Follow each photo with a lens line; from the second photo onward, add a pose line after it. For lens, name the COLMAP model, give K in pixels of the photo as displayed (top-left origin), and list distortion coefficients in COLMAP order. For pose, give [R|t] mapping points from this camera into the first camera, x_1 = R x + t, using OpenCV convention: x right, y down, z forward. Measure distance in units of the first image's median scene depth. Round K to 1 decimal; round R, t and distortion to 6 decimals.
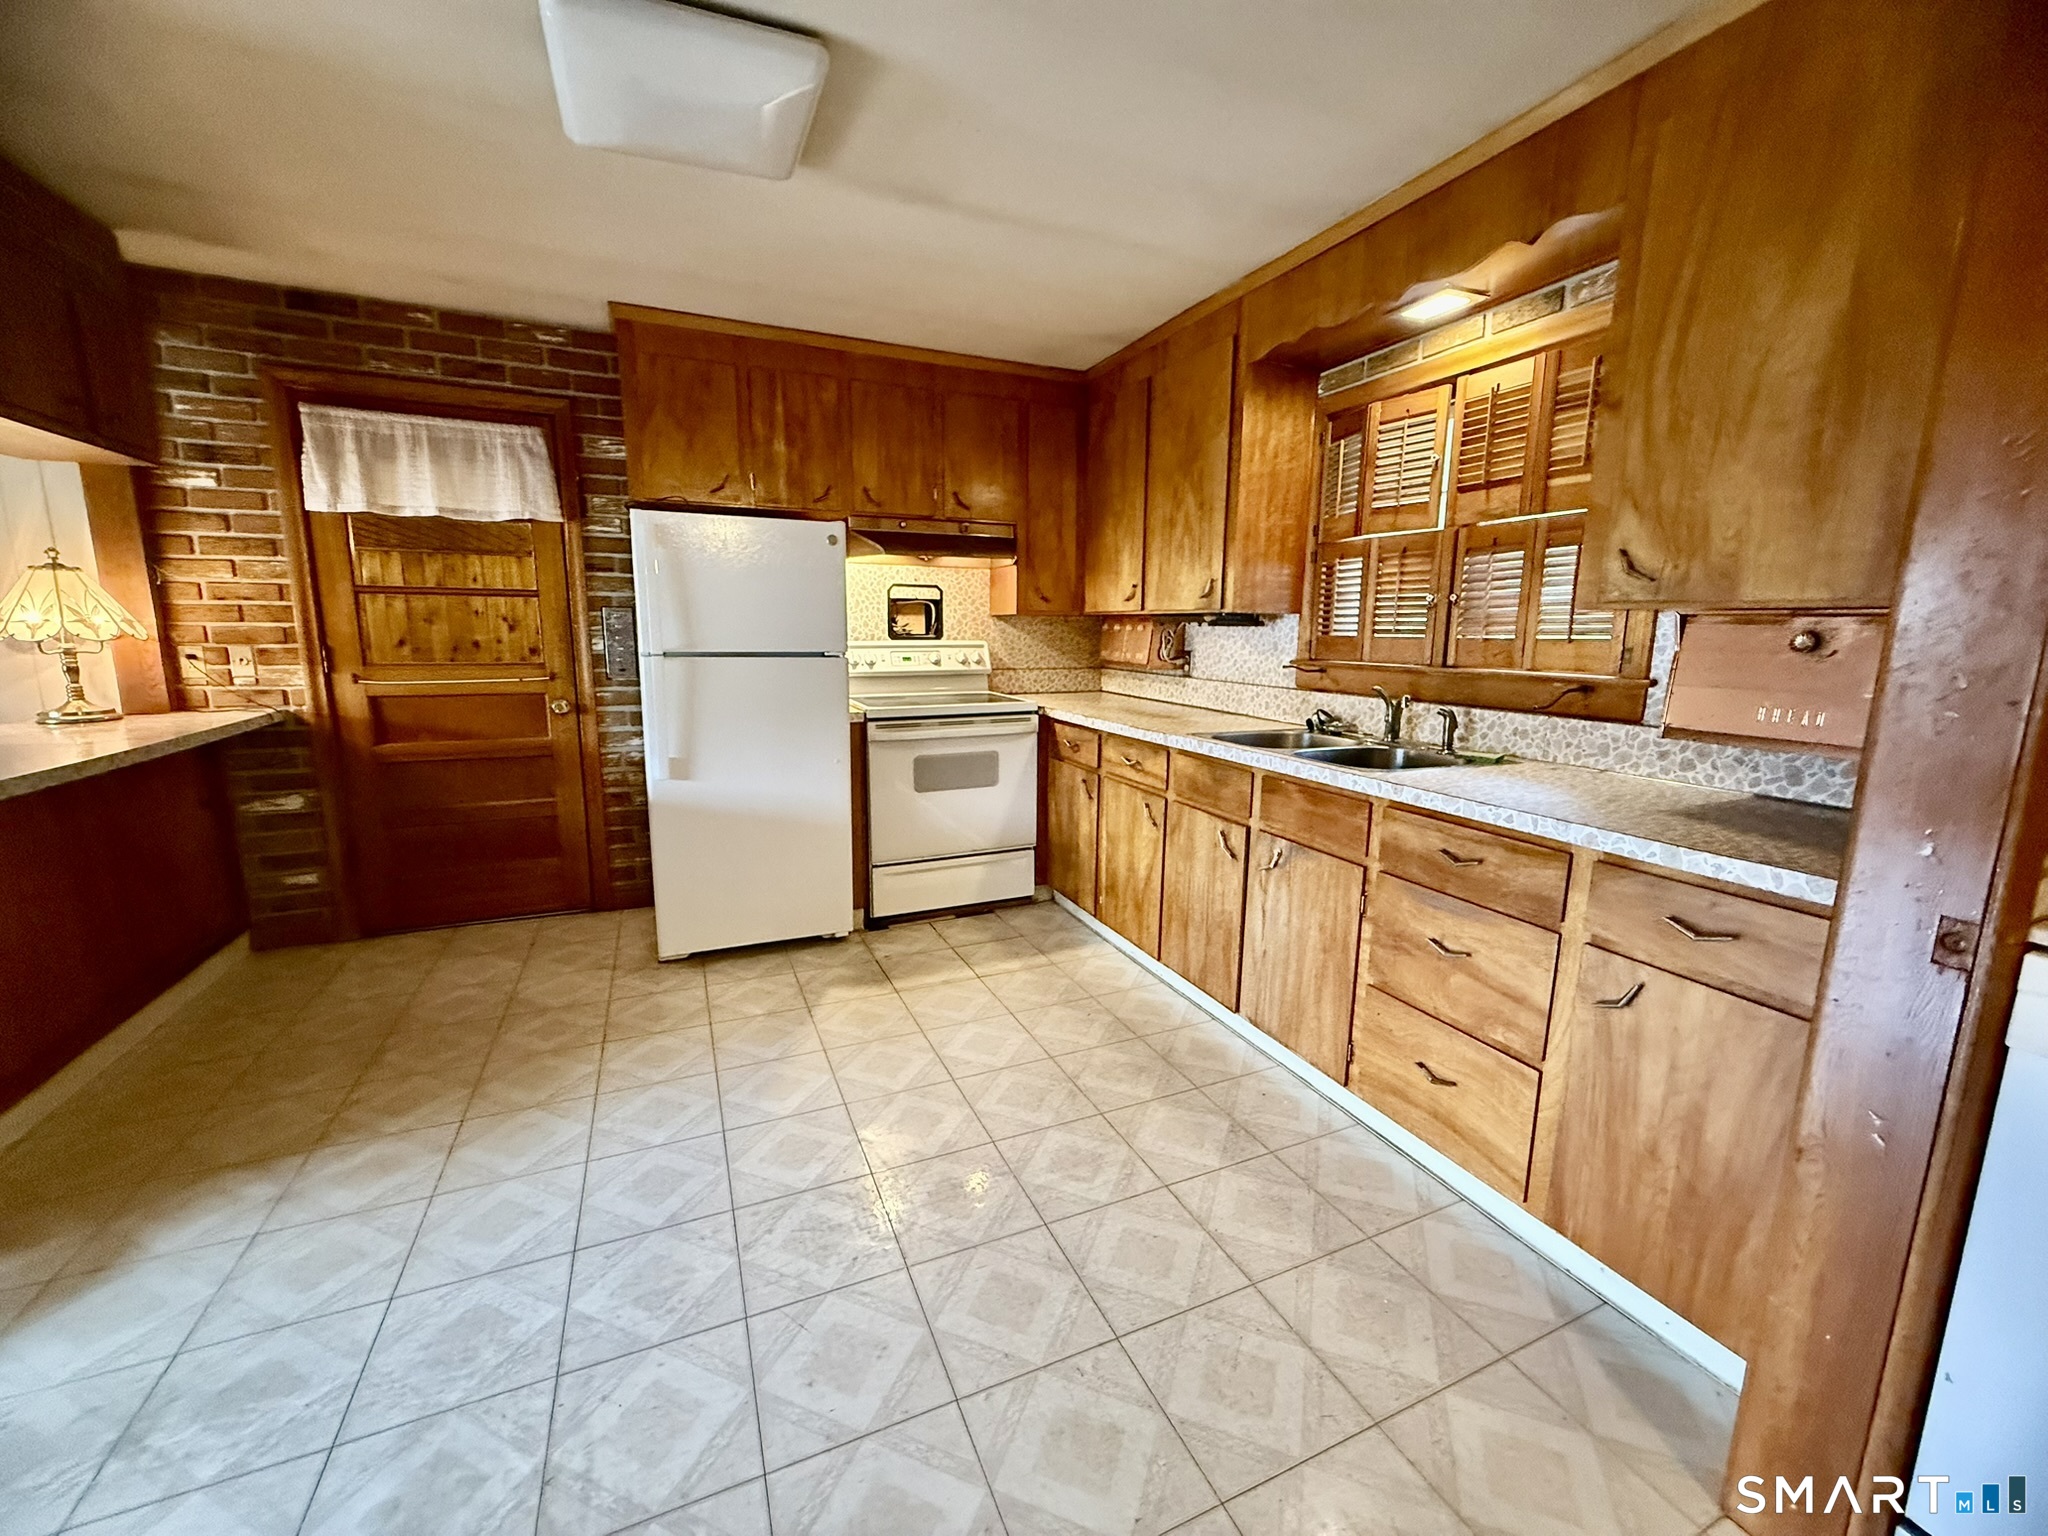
lens RADIAL K [[815.7, 0, 1022.3], [0, 815.7, 770.2], [0, 0, 1]] dist [0.001046, 0.000520]
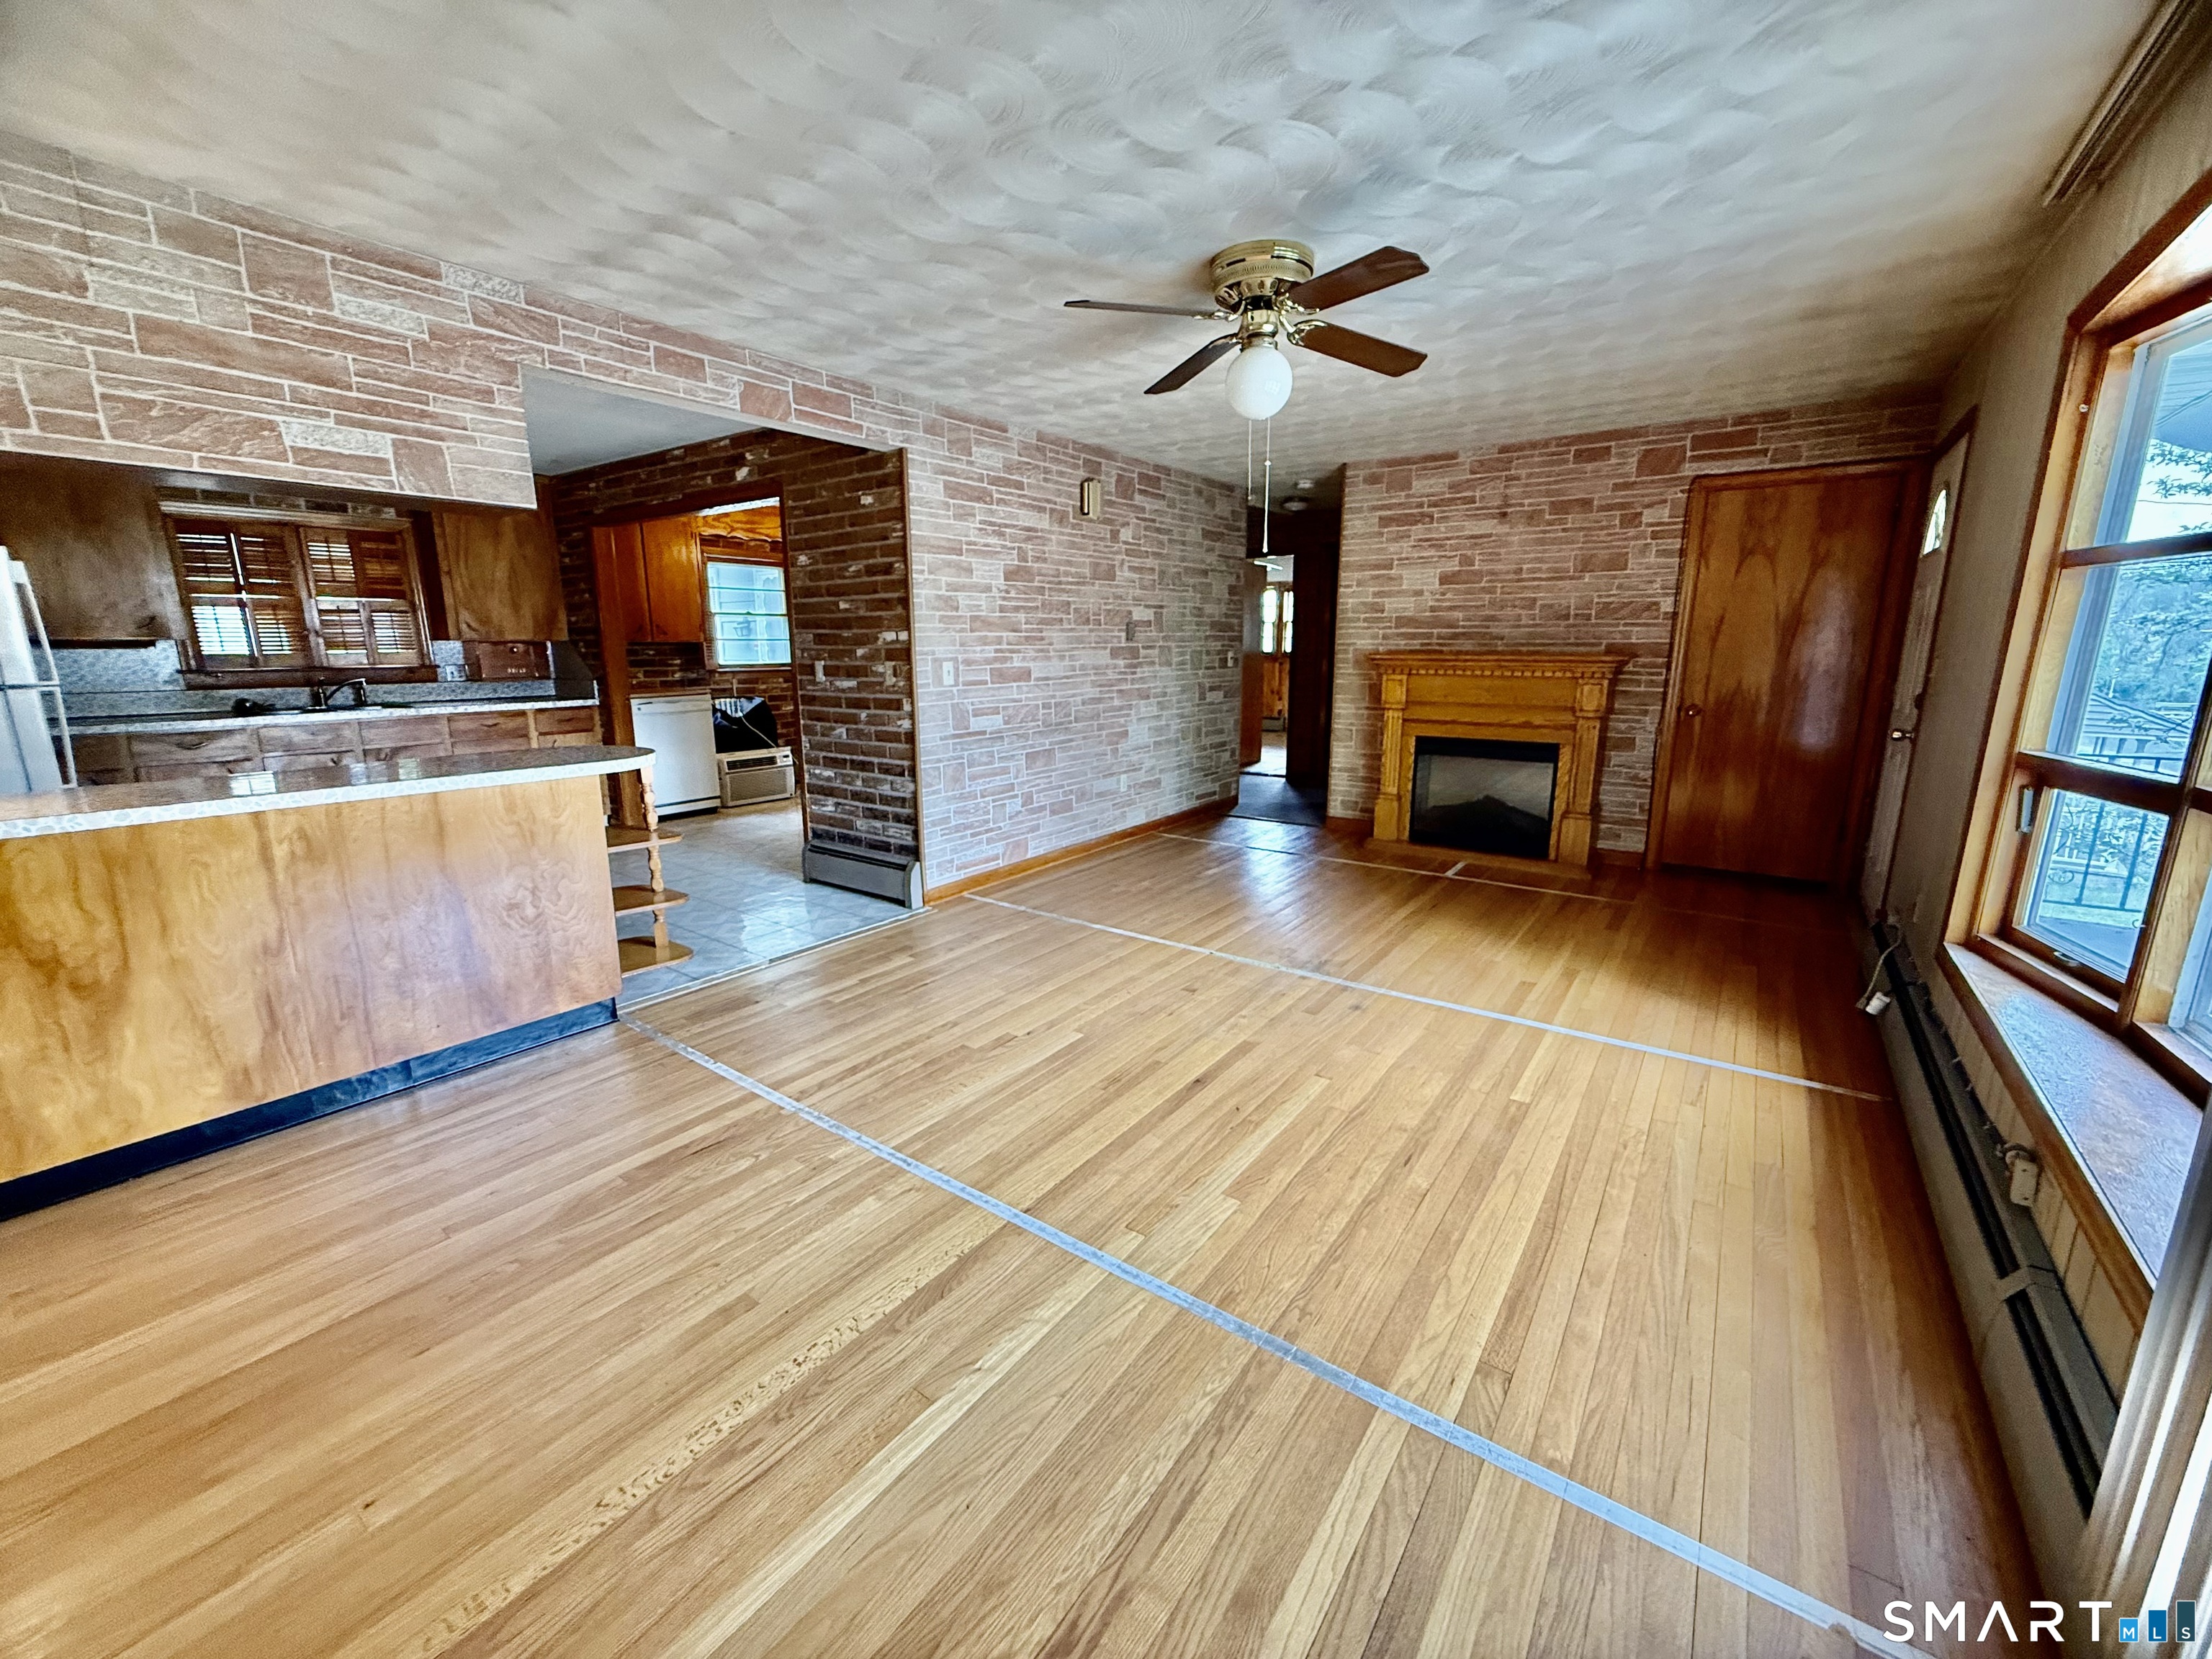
lens RADIAL K [[881.0, 0, 1104.2], [0, 881.0, 831.9], [0, 0, 1]] dist [0.001046, 0.000520]
pose [[-0.504322, -0.193945, 0.841454, -1.998690], [0.144180, 0.941859, 0.303501, -0.106275], [-0.851394, 0.274383, -0.447037, 0.375350]]
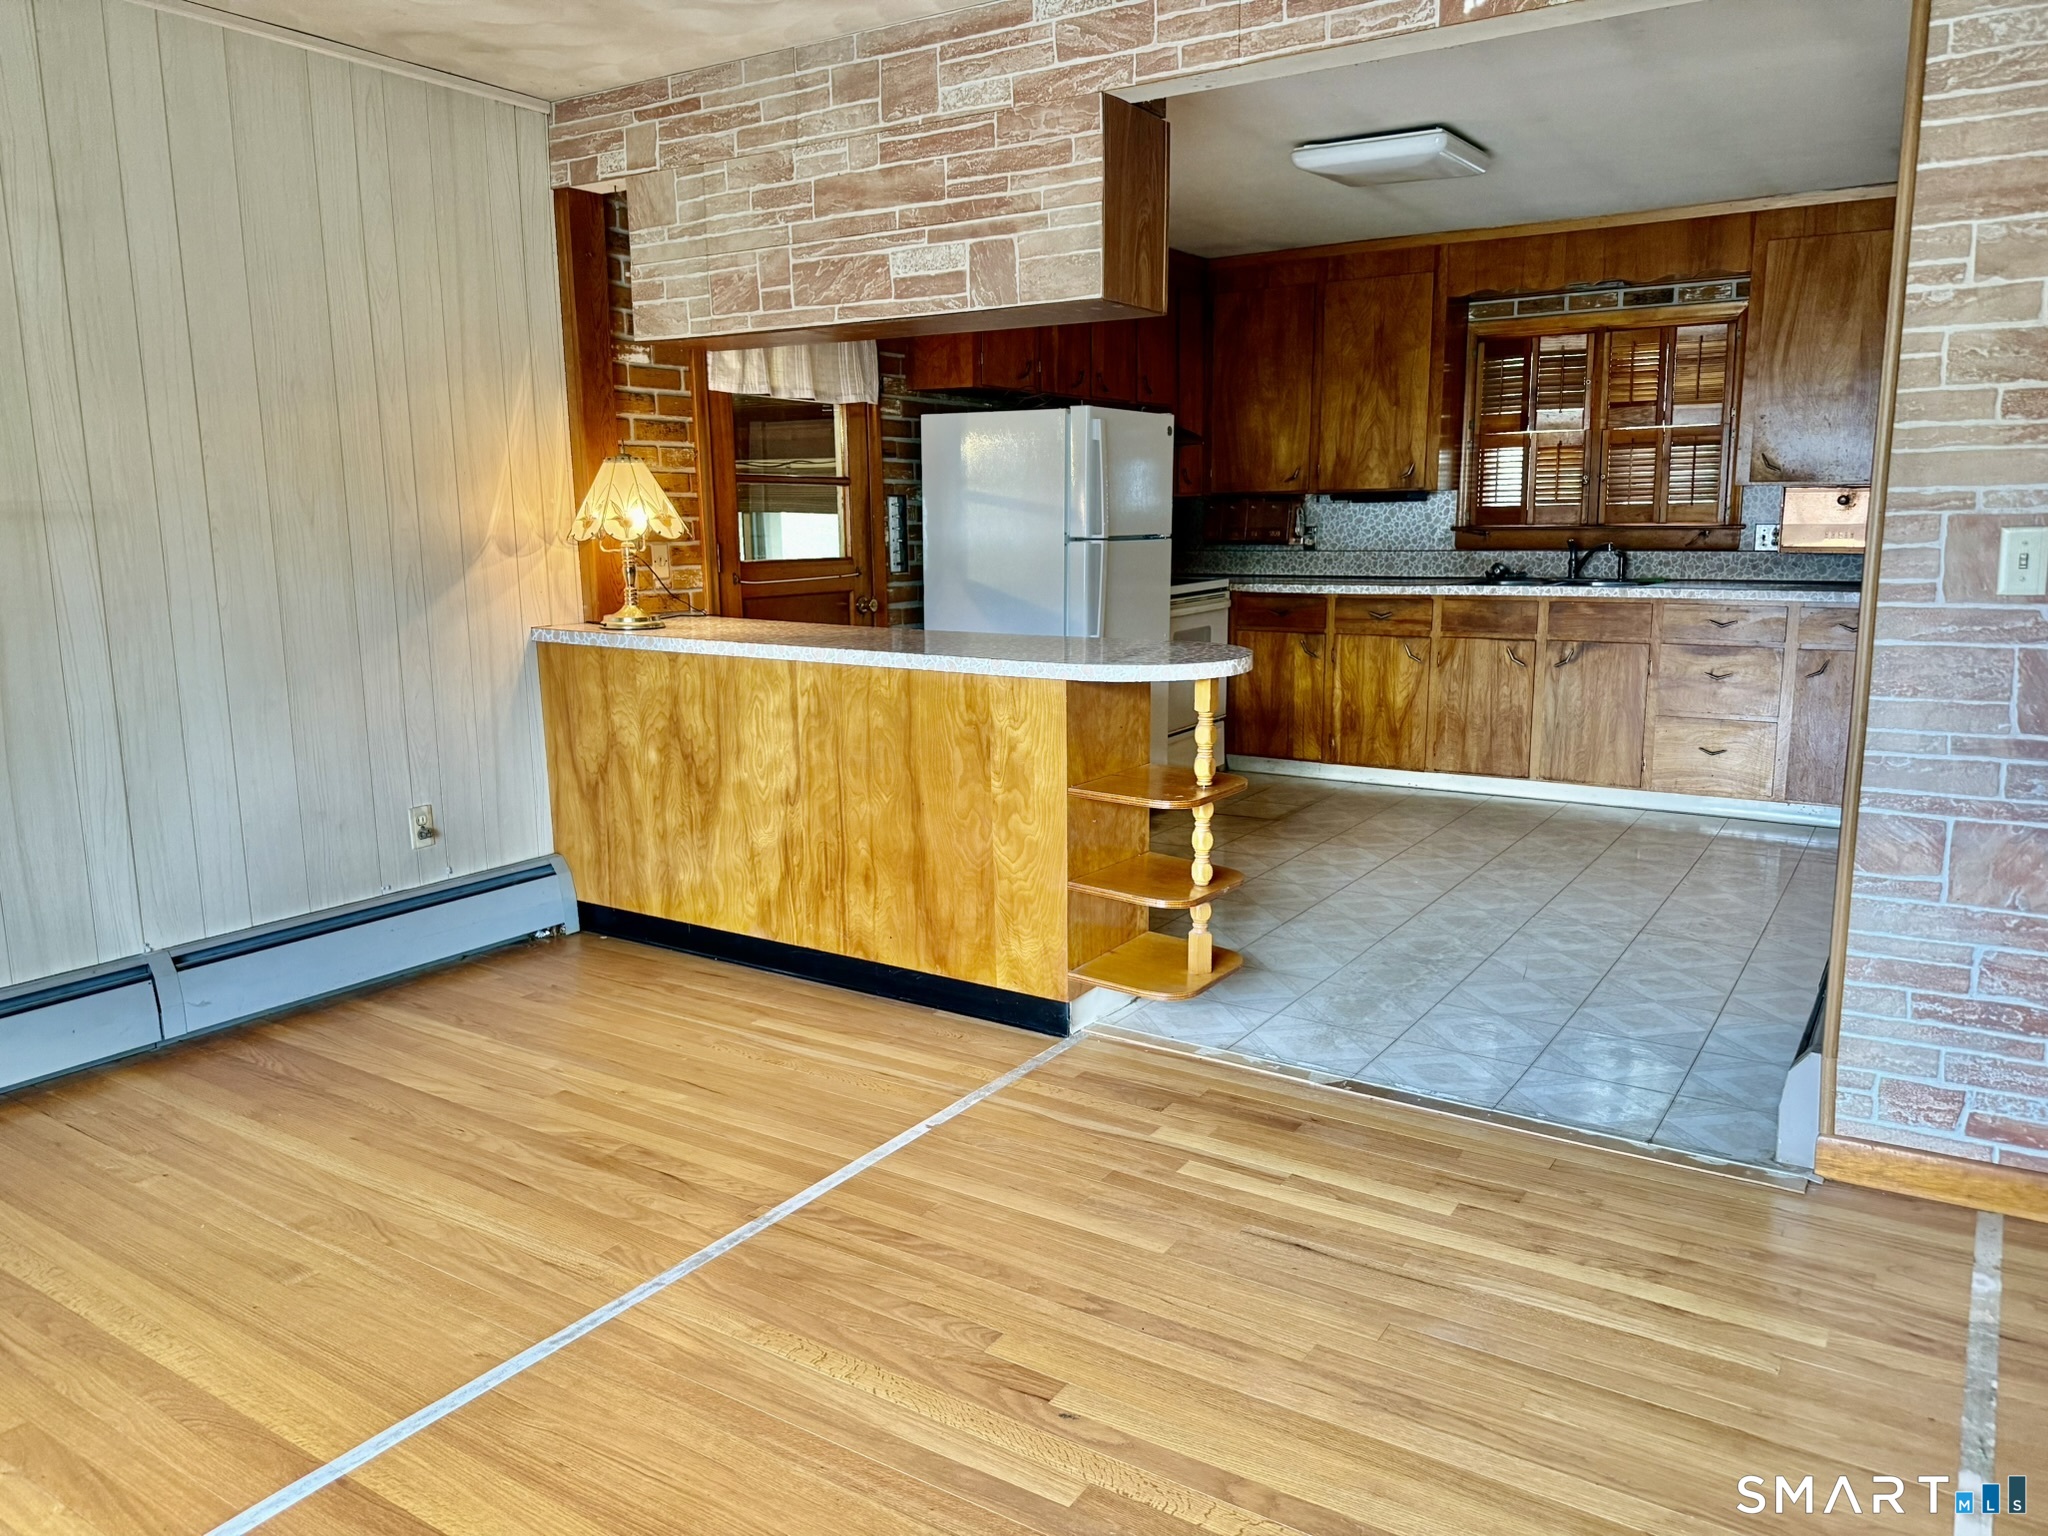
lens RADIAL K [[1443.9, 0, 1030.7], [0, 1443.9, 762.8], [0, 0, 1]] dist [0.100280, -0.145655]
pose [[0.833455, -0.114558, 0.540582, -1.496630], [0.114582, 0.992841, 0.033739, 0.076167], [-0.540577, 0.033821, 0.840615, -0.529638]]
